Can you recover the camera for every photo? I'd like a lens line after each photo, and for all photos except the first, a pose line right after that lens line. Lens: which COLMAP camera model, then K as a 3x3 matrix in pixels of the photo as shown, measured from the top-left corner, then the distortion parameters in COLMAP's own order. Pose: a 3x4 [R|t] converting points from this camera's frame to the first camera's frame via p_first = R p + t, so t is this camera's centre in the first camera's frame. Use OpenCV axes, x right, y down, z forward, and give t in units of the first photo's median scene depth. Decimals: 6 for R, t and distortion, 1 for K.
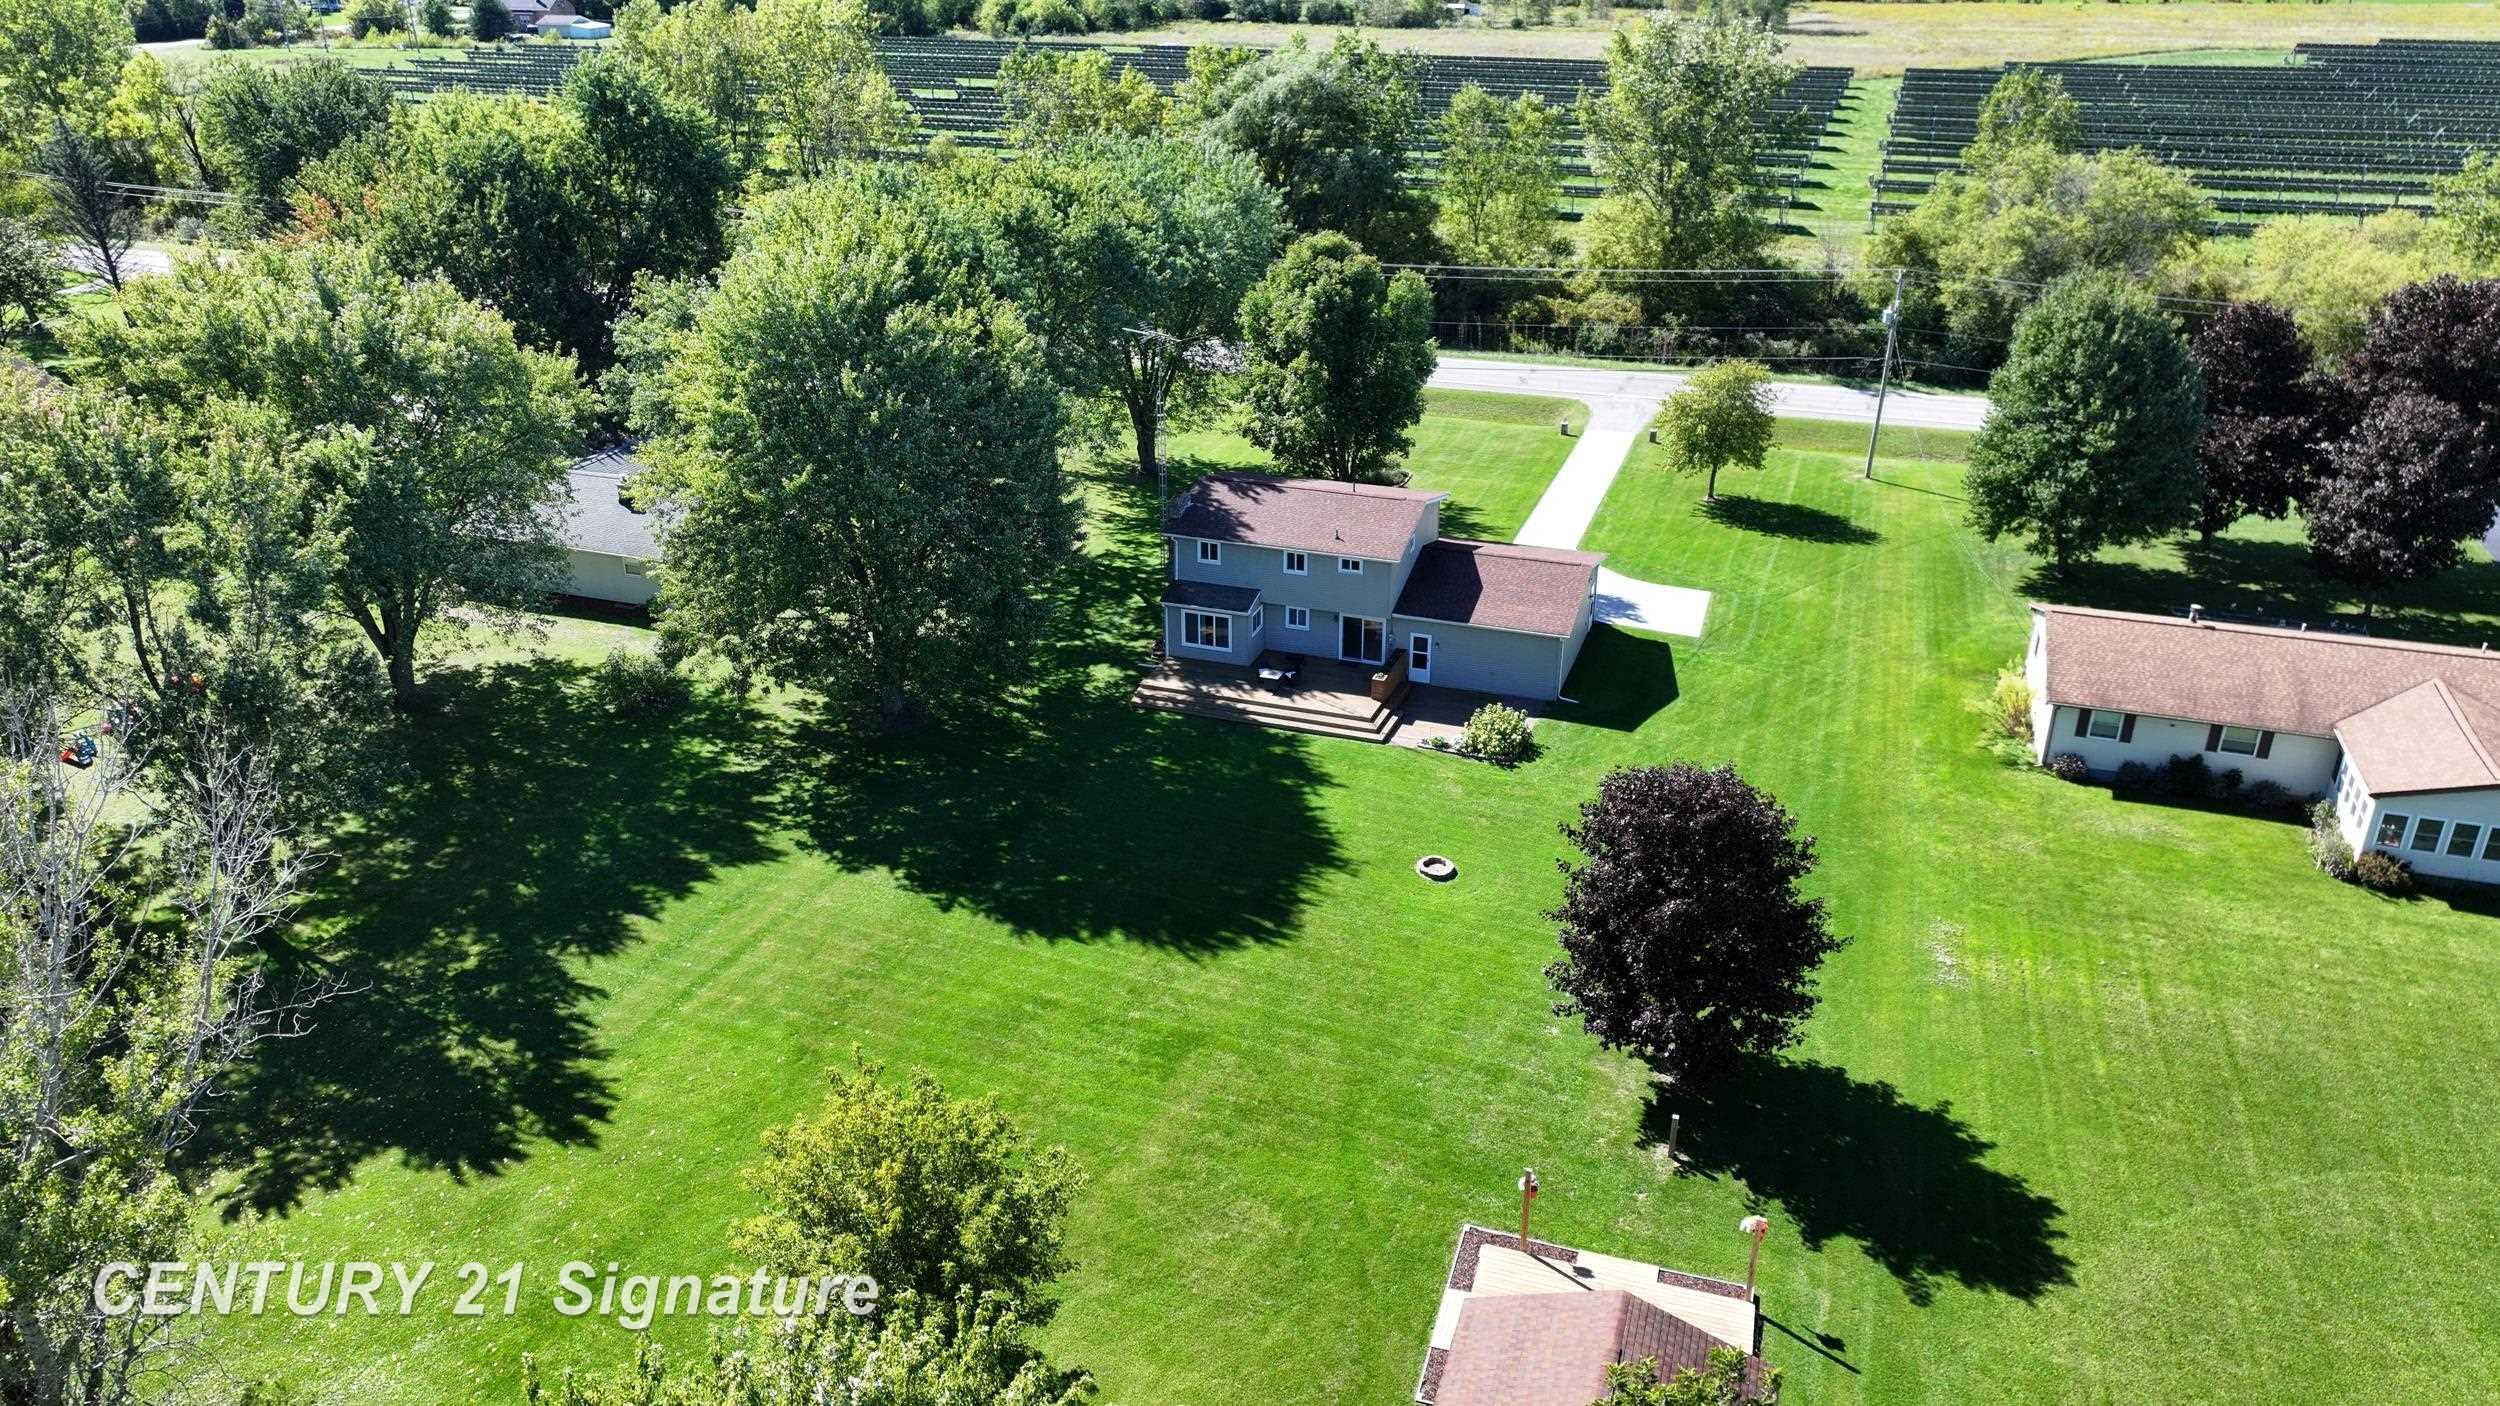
lens RADIAL K [[1743.4, 0, 1239.9], [0, 1743.4, 680.8], [0, 0, 1]] dist [-0.000938, 0.014149]
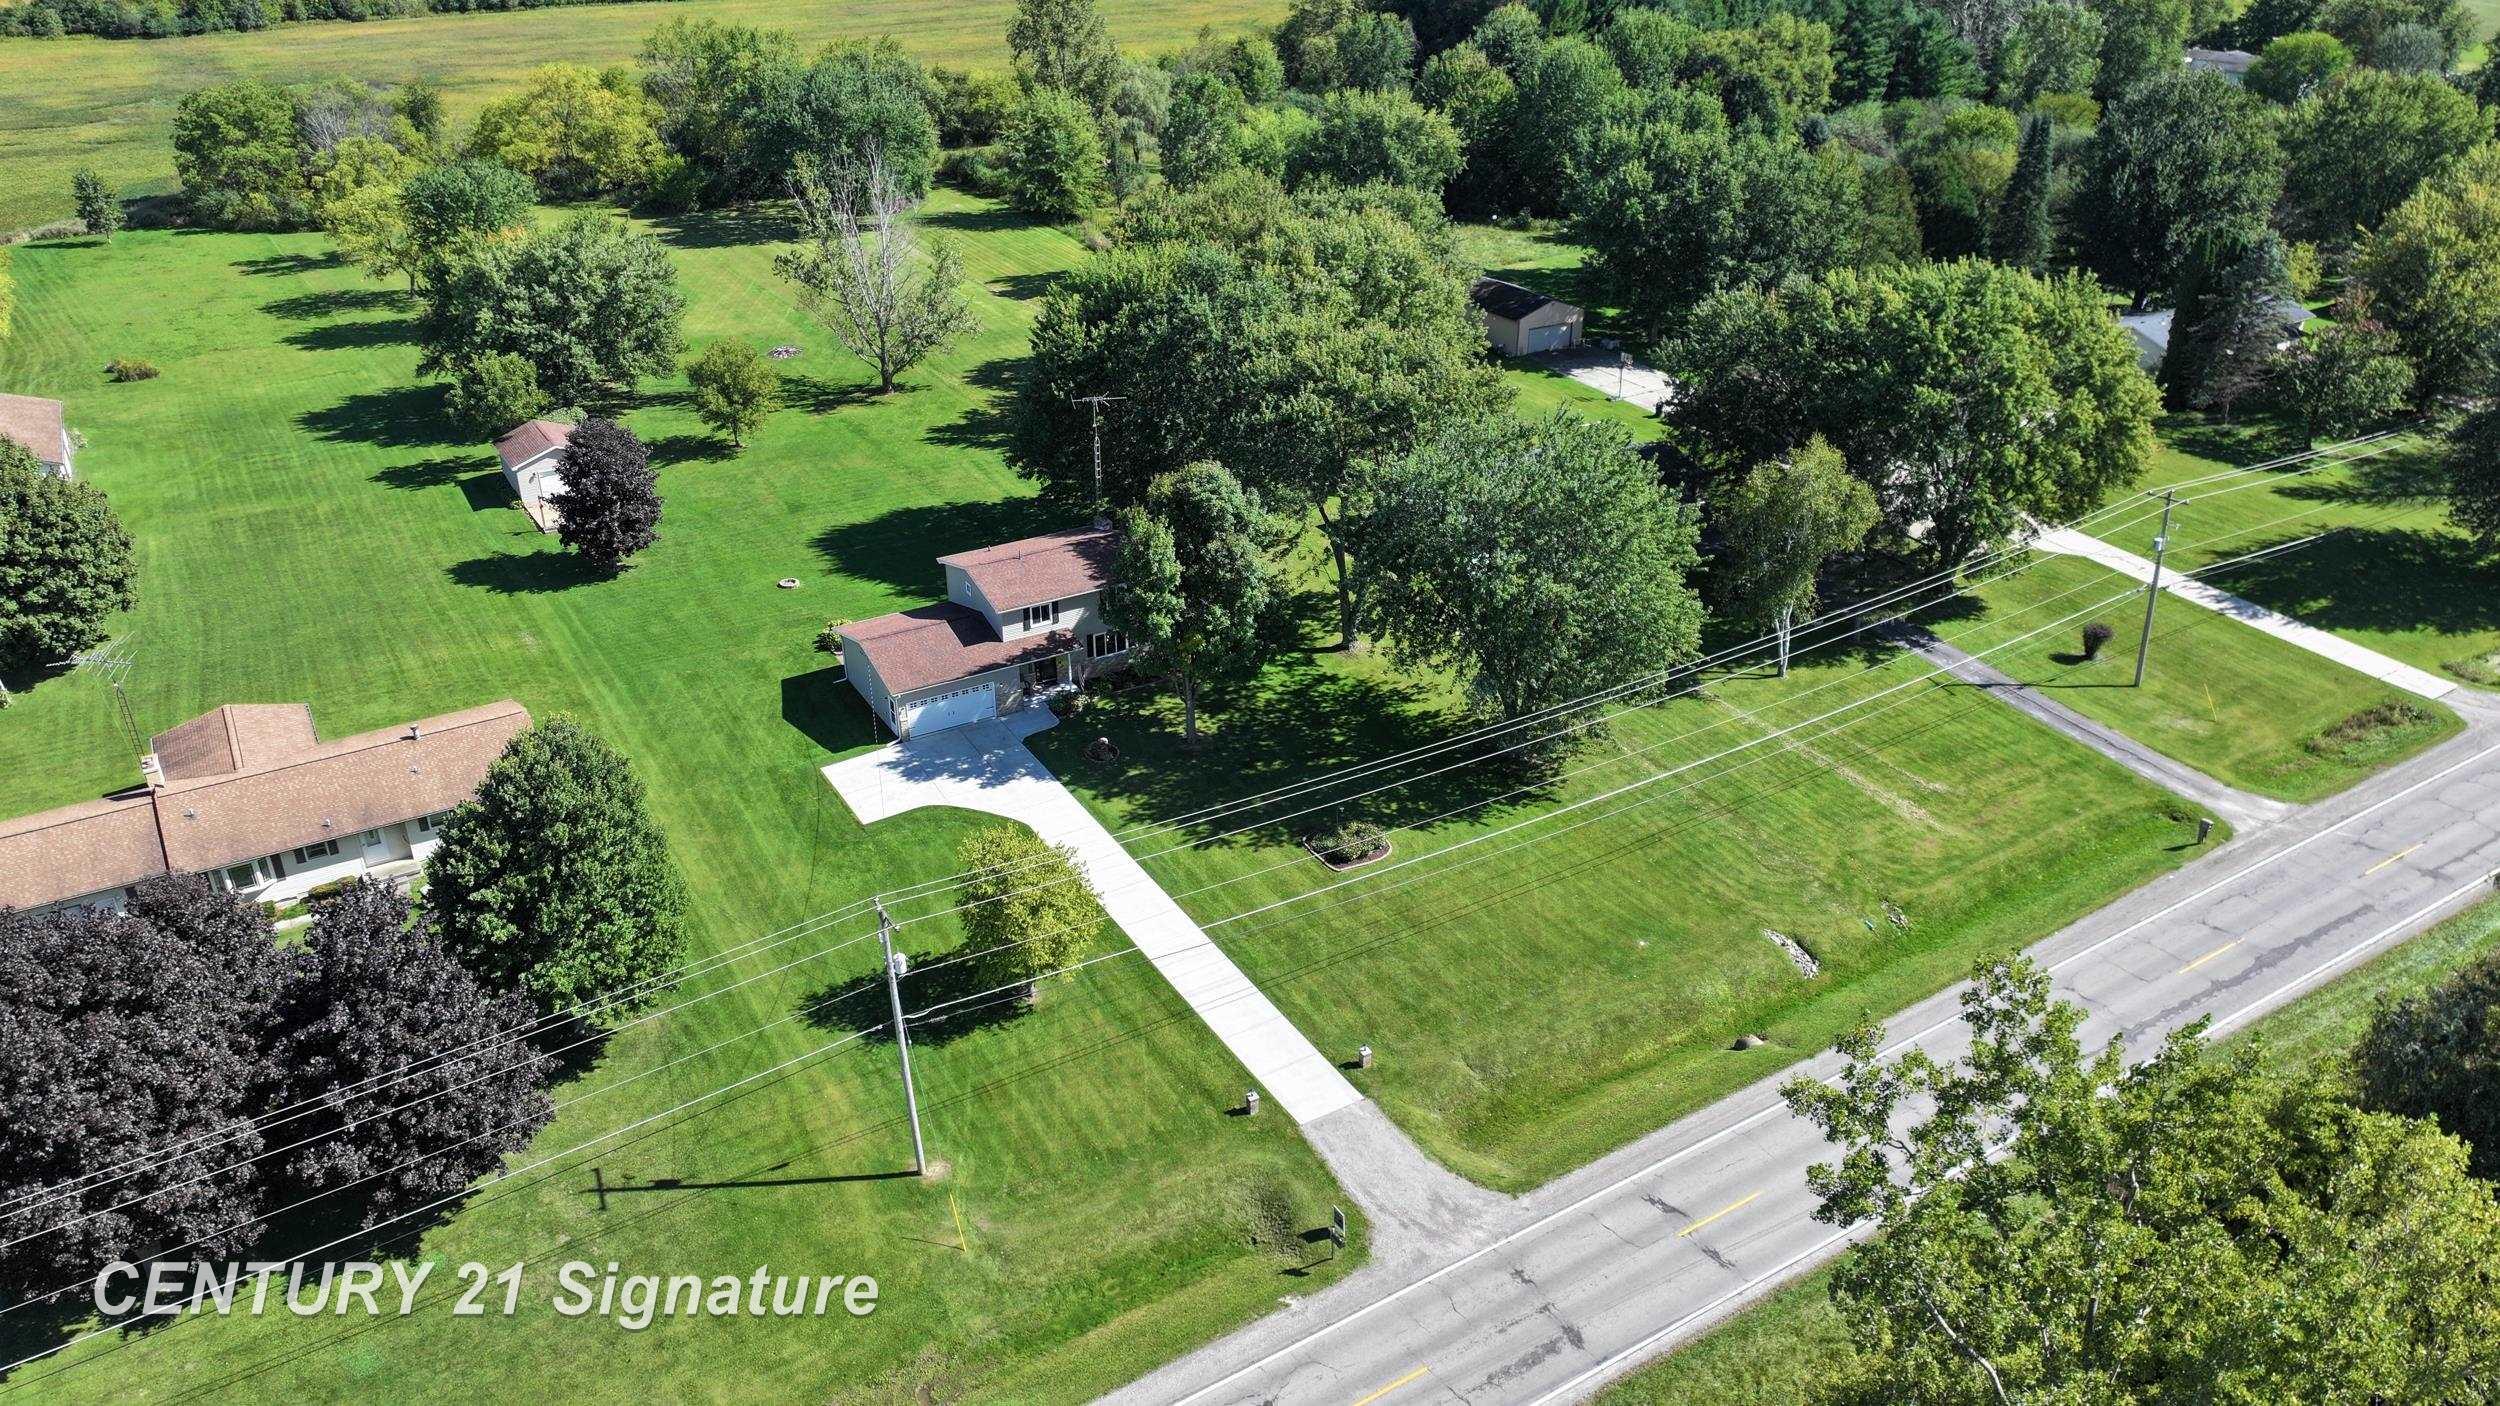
lens RADIAL K [[1743.4, 0, 1246.7], [0, 1743.4, 721.4], [0, 0, 1]] dist [-0.000938, 0.014149]
pose [[-0.631040, 0.373849, -0.679724, 0.844693], [-0.313363, 0.678701, 0.664205, -0.891822], [0.709642, 0.632141, -0.311137, 1.501156]]
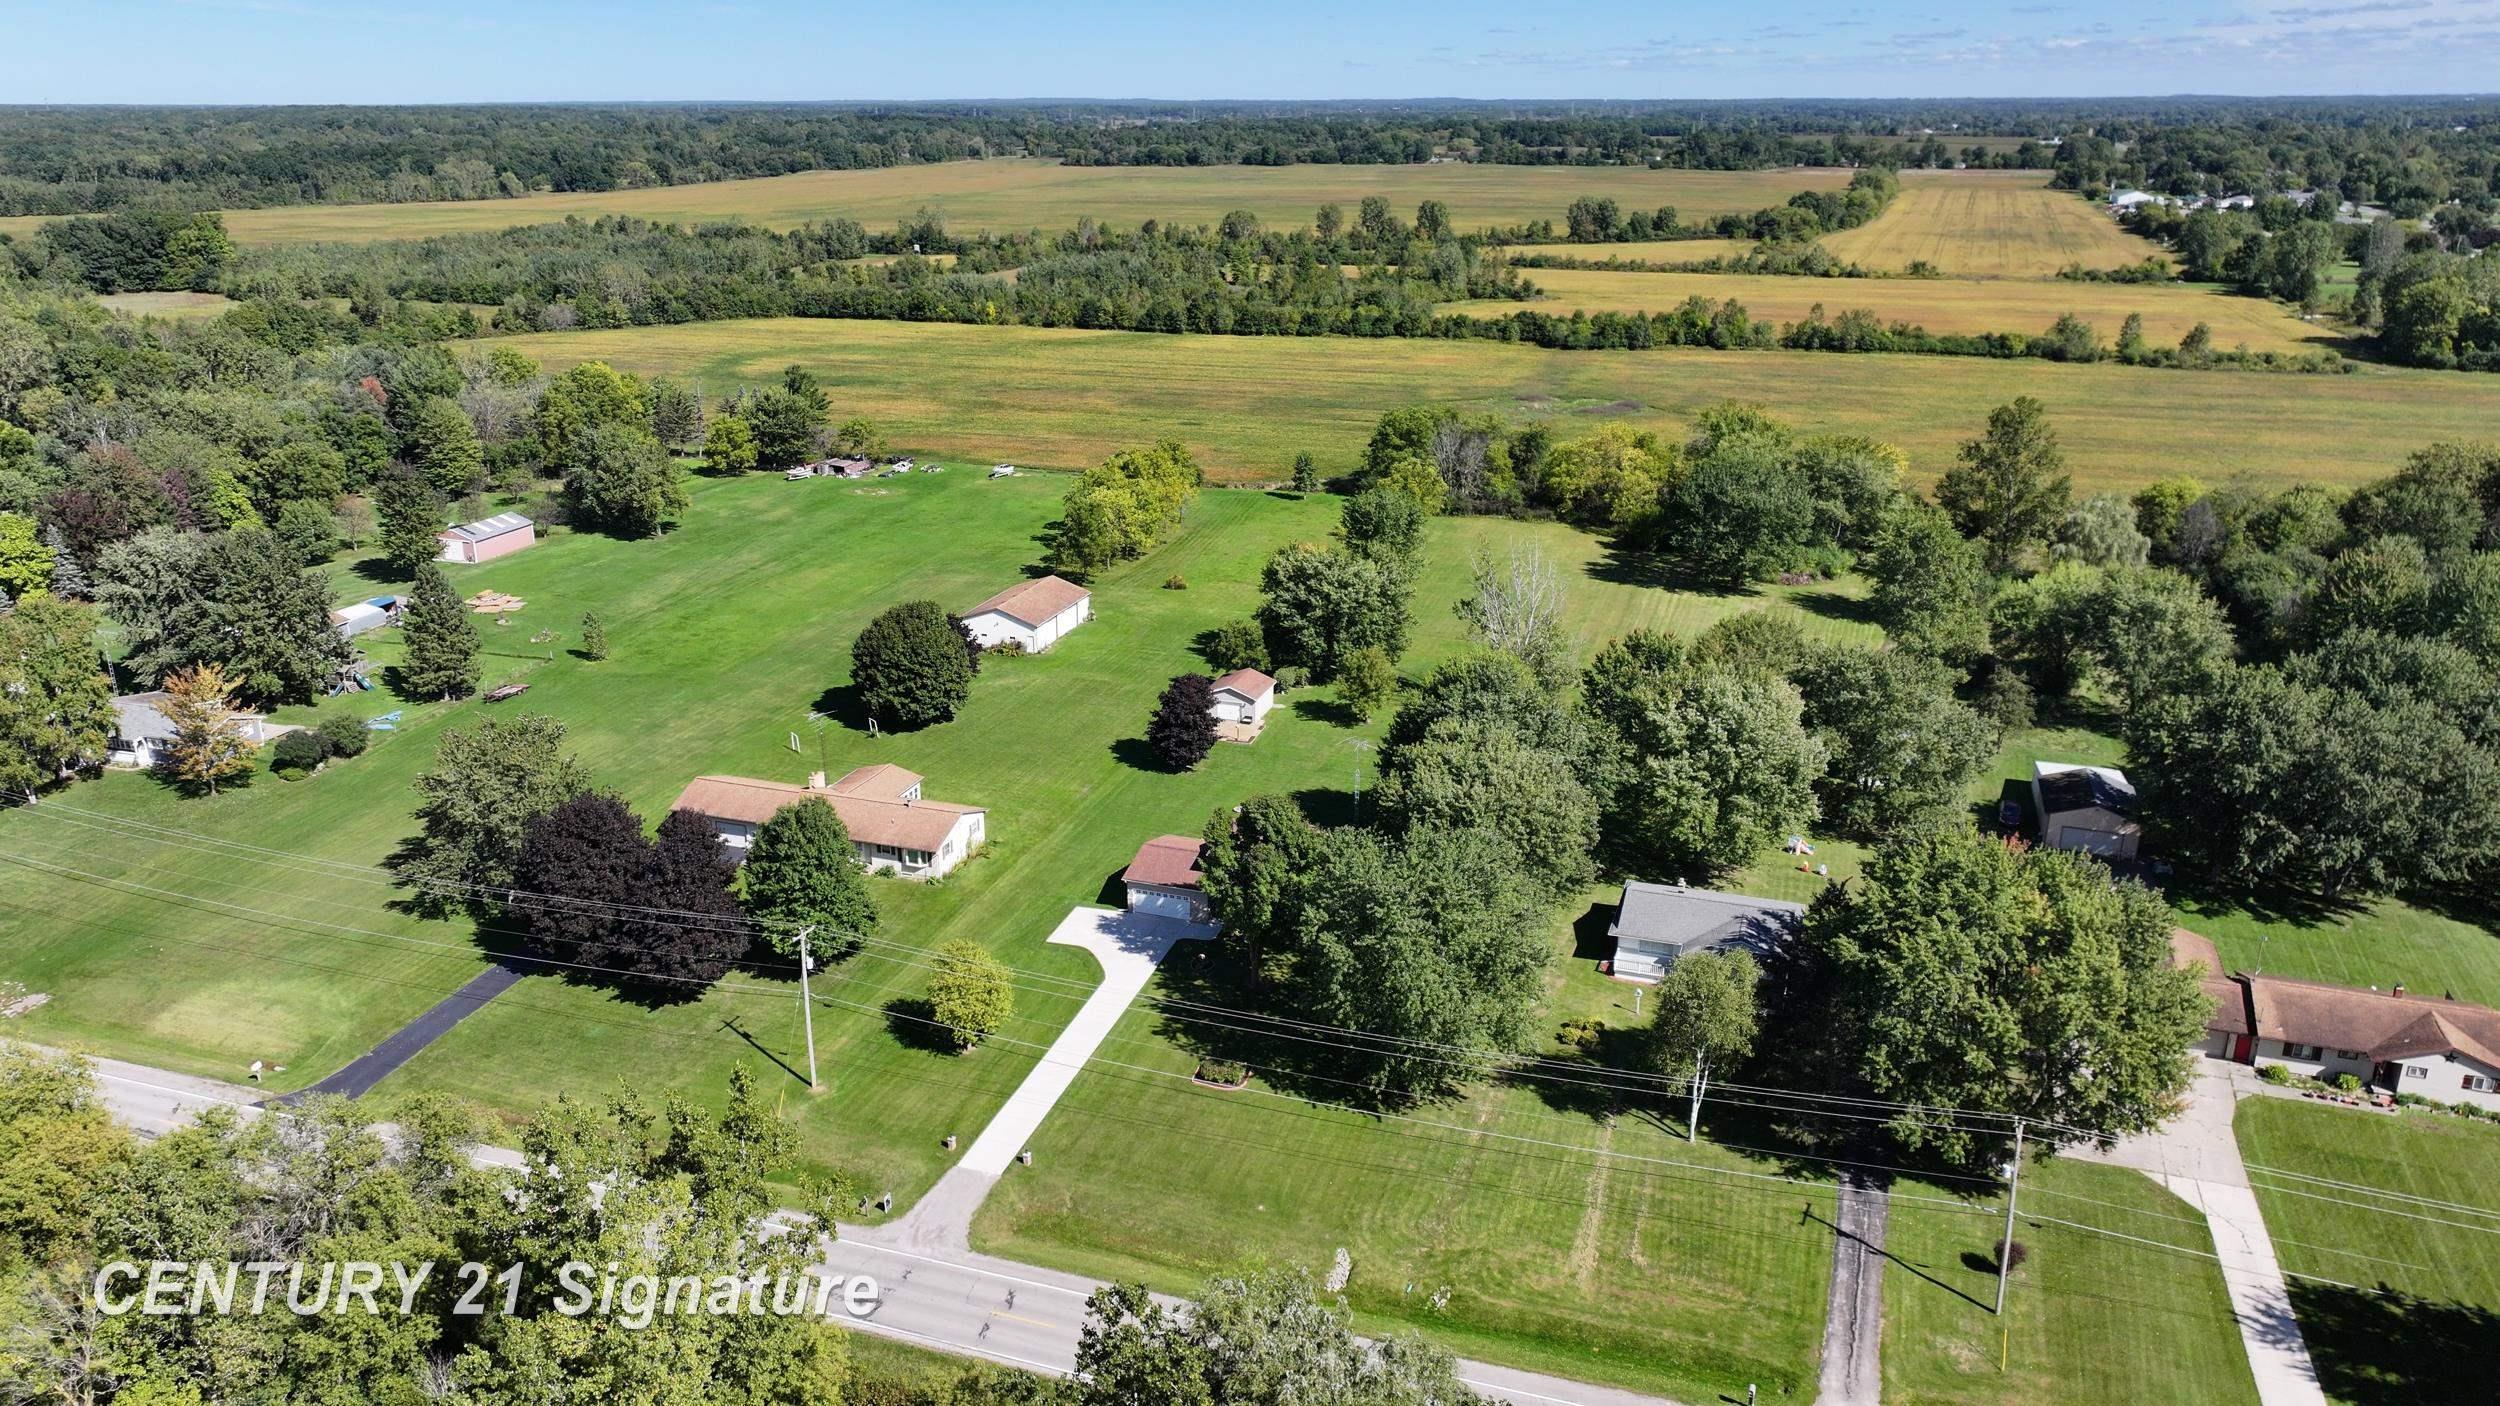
lens RADIAL K [[1743.4, 0, 1242.5], [0, 1743.4, 728.4], [0, 0, 1]] dist [-0.000938, 0.014149]
pose [[-0.999941, 0.010706, -0.002043, 0.082115], [0.006251, 0.716921, 0.697126, -1.427885], [0.008928, 0.697072, -0.716946, 2.145531]]
